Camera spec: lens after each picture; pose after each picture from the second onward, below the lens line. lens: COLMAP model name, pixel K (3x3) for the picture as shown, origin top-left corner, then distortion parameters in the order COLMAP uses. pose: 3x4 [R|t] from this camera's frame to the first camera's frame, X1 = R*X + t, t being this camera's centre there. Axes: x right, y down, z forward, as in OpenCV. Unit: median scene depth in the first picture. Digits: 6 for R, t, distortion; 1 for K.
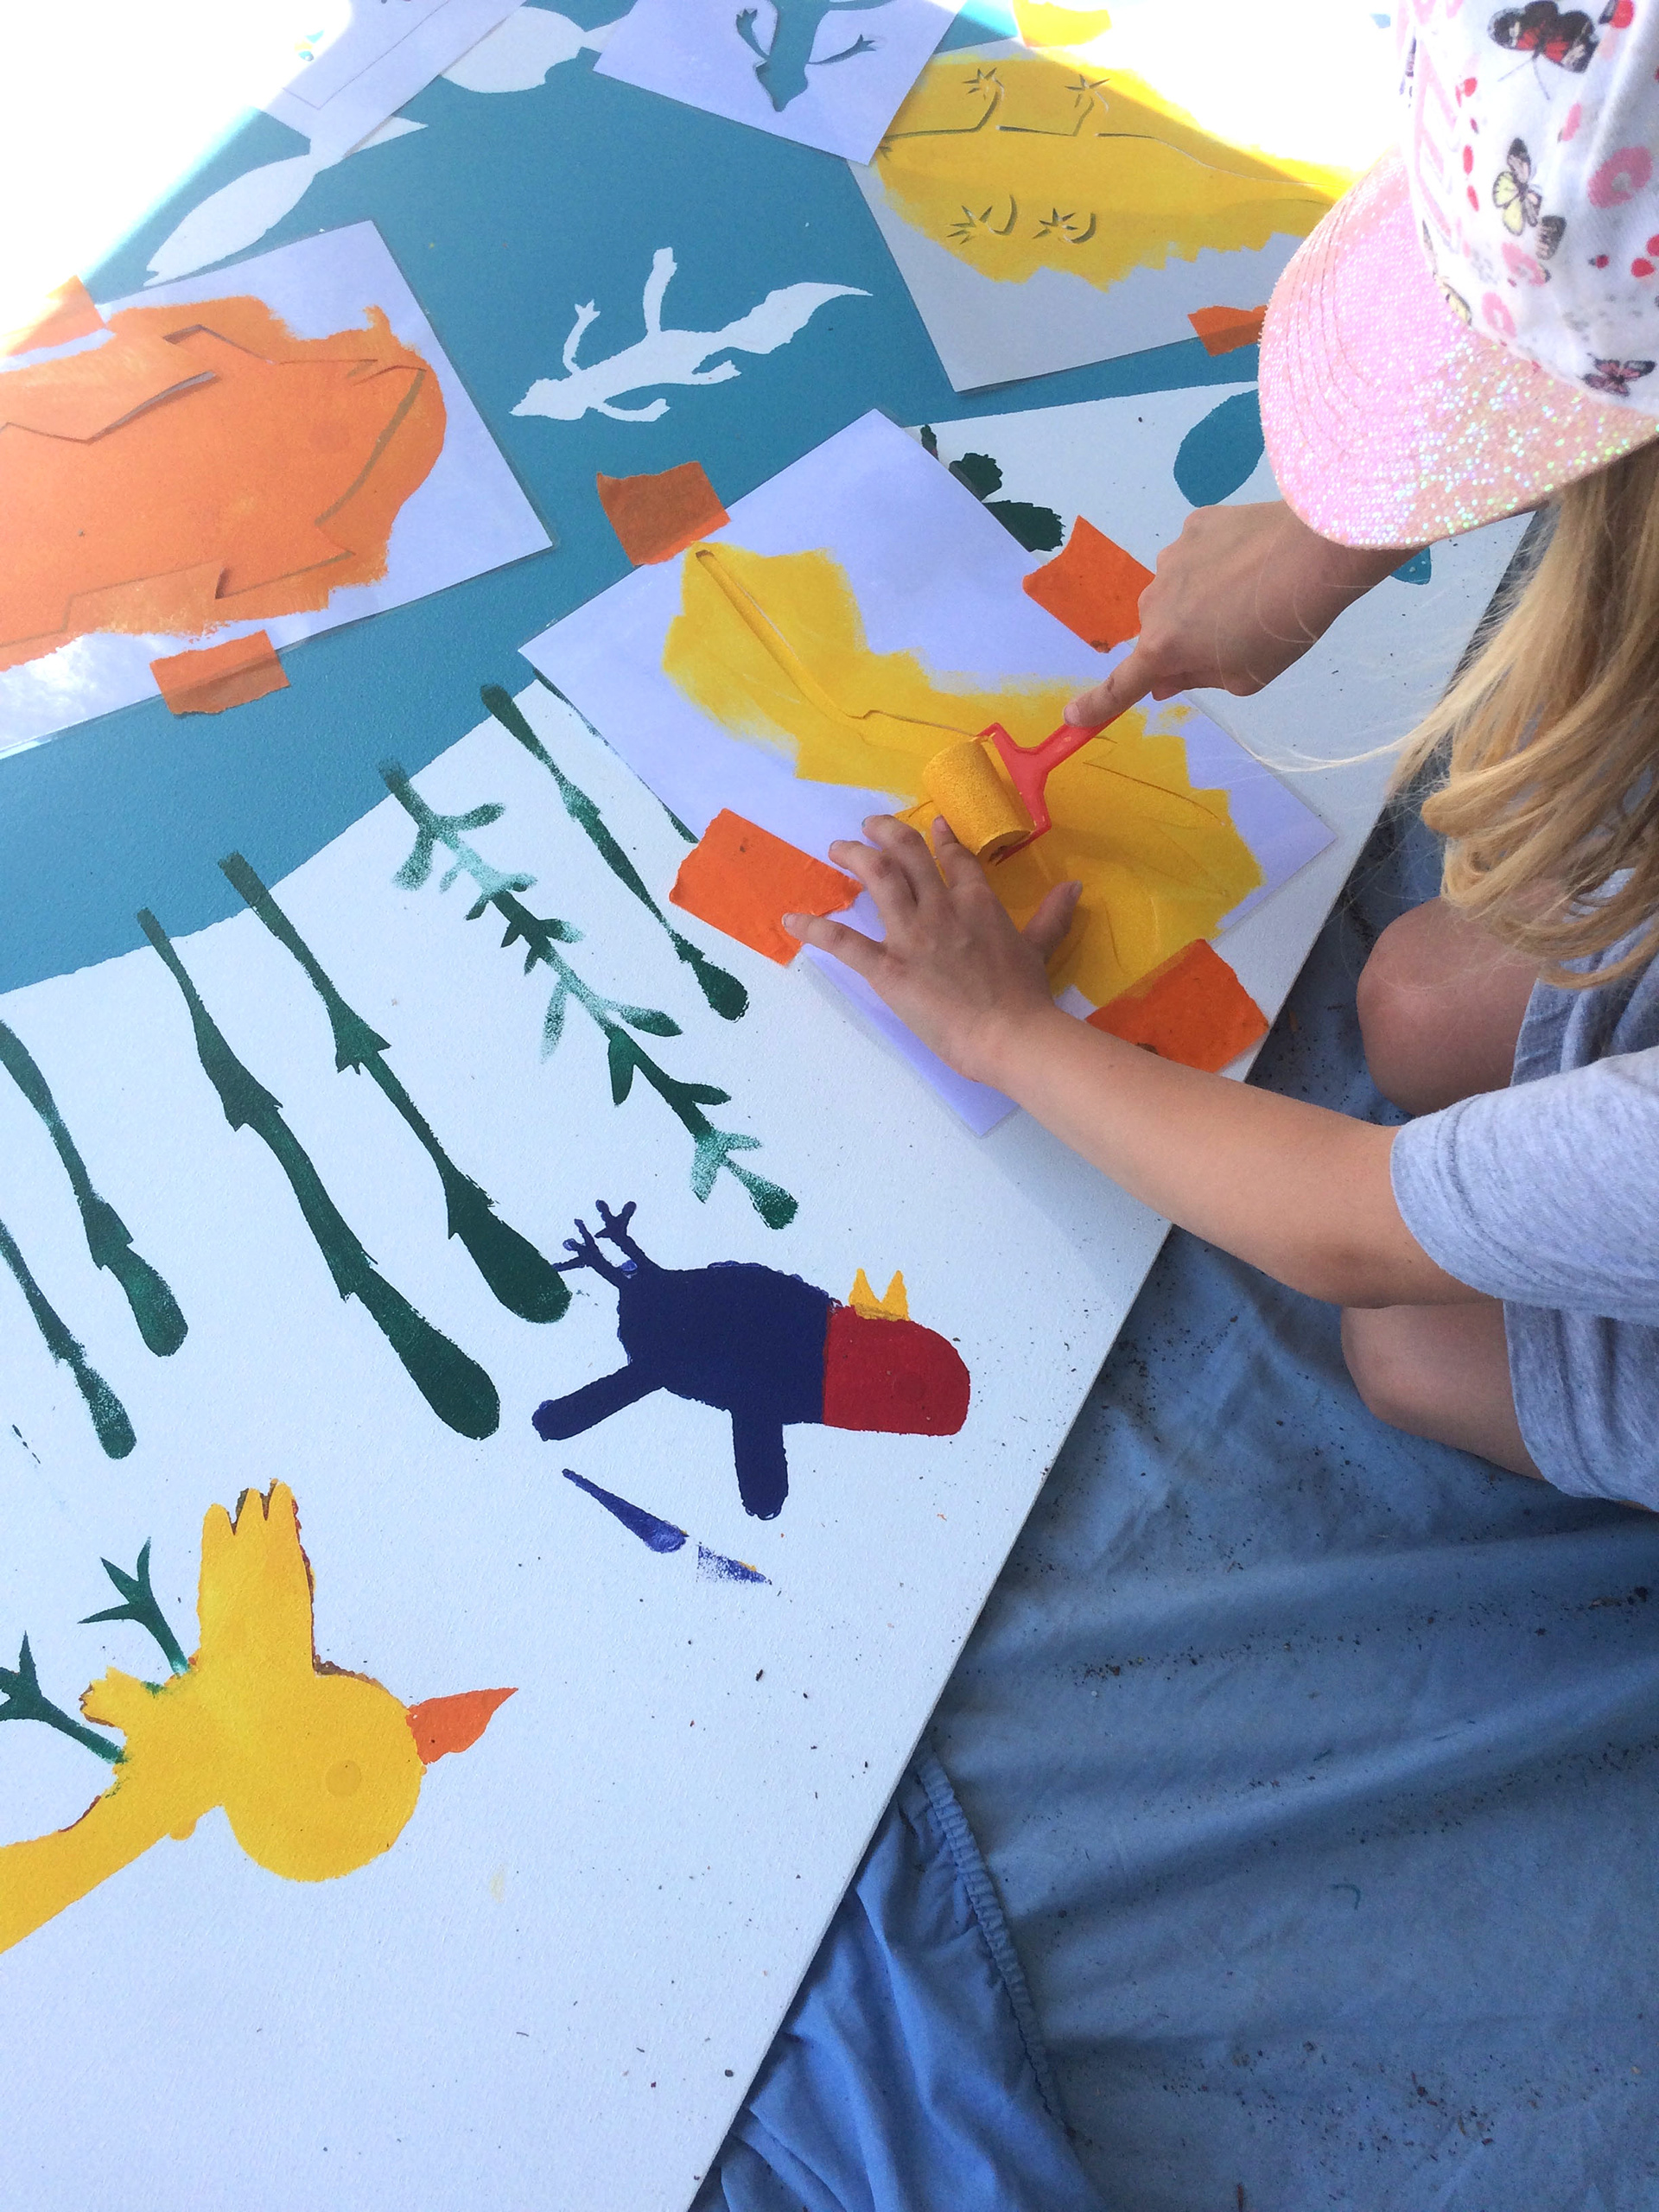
lens RADIAL K [[1869.8, 0, 826.5], [0, 1869.8, 1106.1], [0, 0, 1]] dist [0.066267, 0.001521]
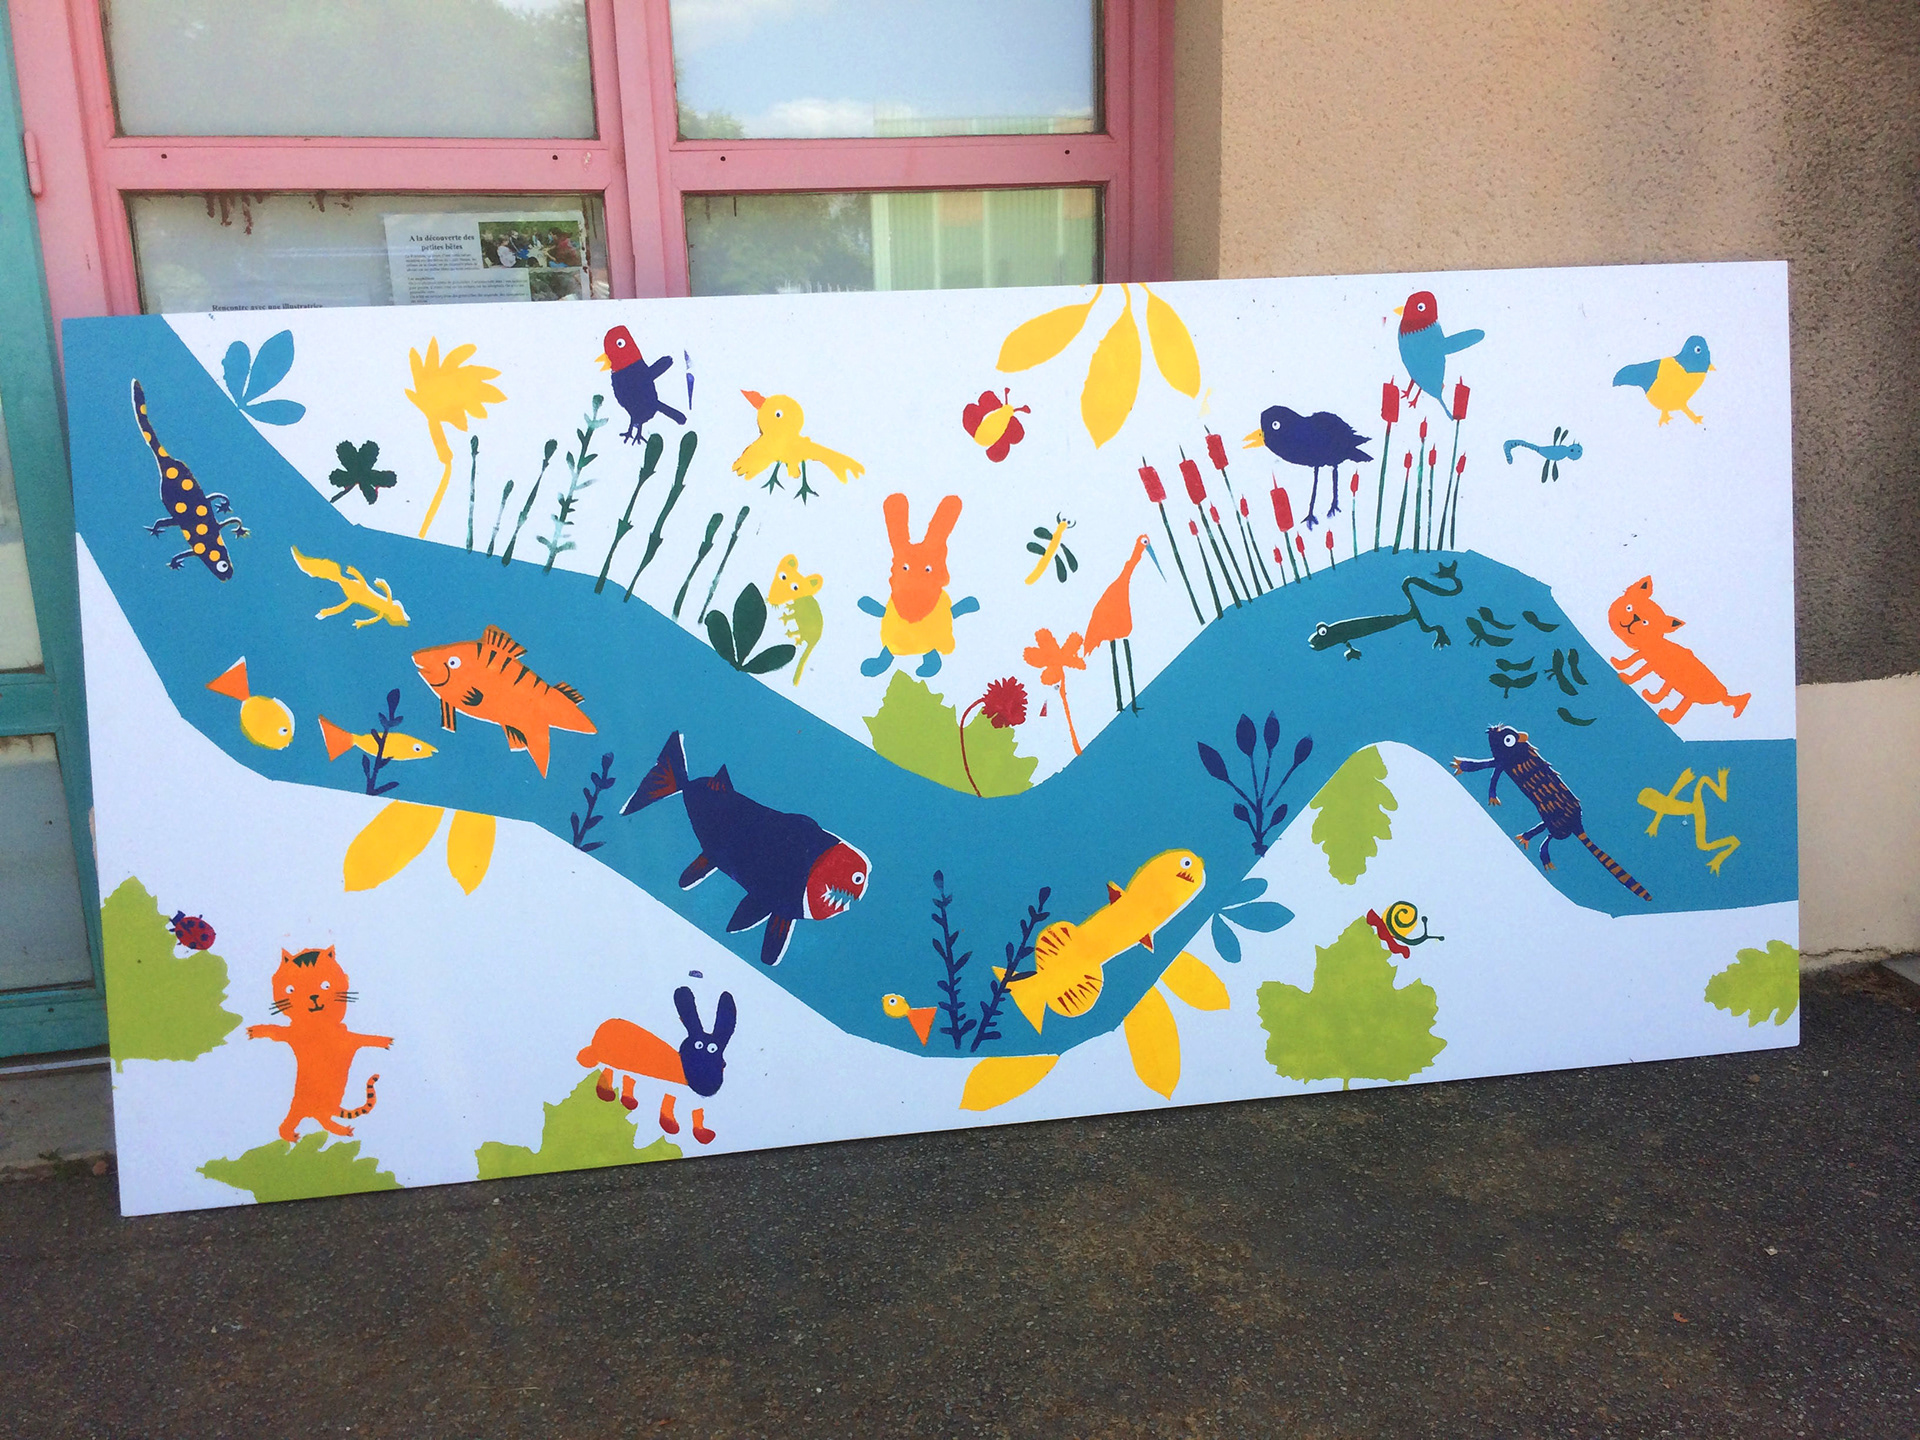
lens RADIAL K [[1623.0, 0, 962.7], [0, 1623.0, 720.8], [0, 0, 1]] dist [0.066267, 0.001521]
pose [[-0.487039, -0.778724, -0.395452, 0.379082], [0.742749, -0.607507, 0.281532, -0.659143], [-0.459475, -0.156605, 0.874275, -2.090421]]
